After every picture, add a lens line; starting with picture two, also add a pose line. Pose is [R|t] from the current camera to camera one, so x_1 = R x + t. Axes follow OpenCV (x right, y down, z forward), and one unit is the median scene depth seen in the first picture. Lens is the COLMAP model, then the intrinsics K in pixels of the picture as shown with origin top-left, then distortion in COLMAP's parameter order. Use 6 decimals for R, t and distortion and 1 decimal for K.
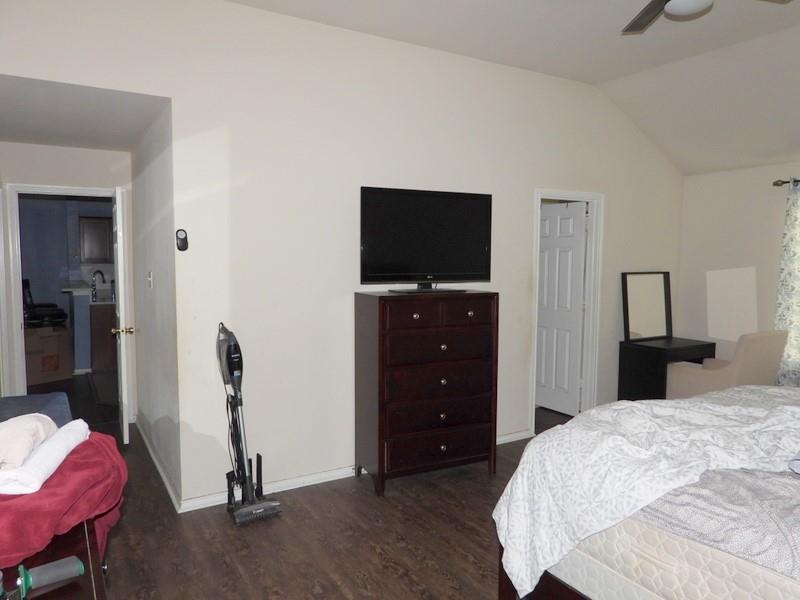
lens RADIAL K [[567.0, 0, 397.4], [0, 567.0, 299.5], [0, 0, 1]] dist [0.004734, 0.001715]
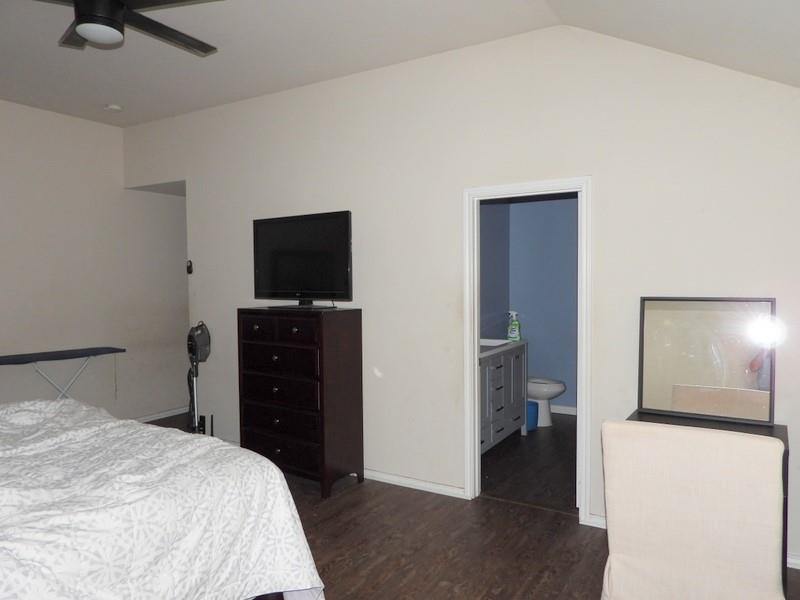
lens RADIAL K [[567.0, 0, 396.7], [0, 567.0, 300.0], [0, 0, 1]] dist [0.004734, 0.001715]
pose [[0.452189, 0.032003, -0.891348, 1.086975], [-0.056330, 0.998386, 0.007269, -0.046522], [0.890141, 0.046923, 0.453262, 0.656930]]
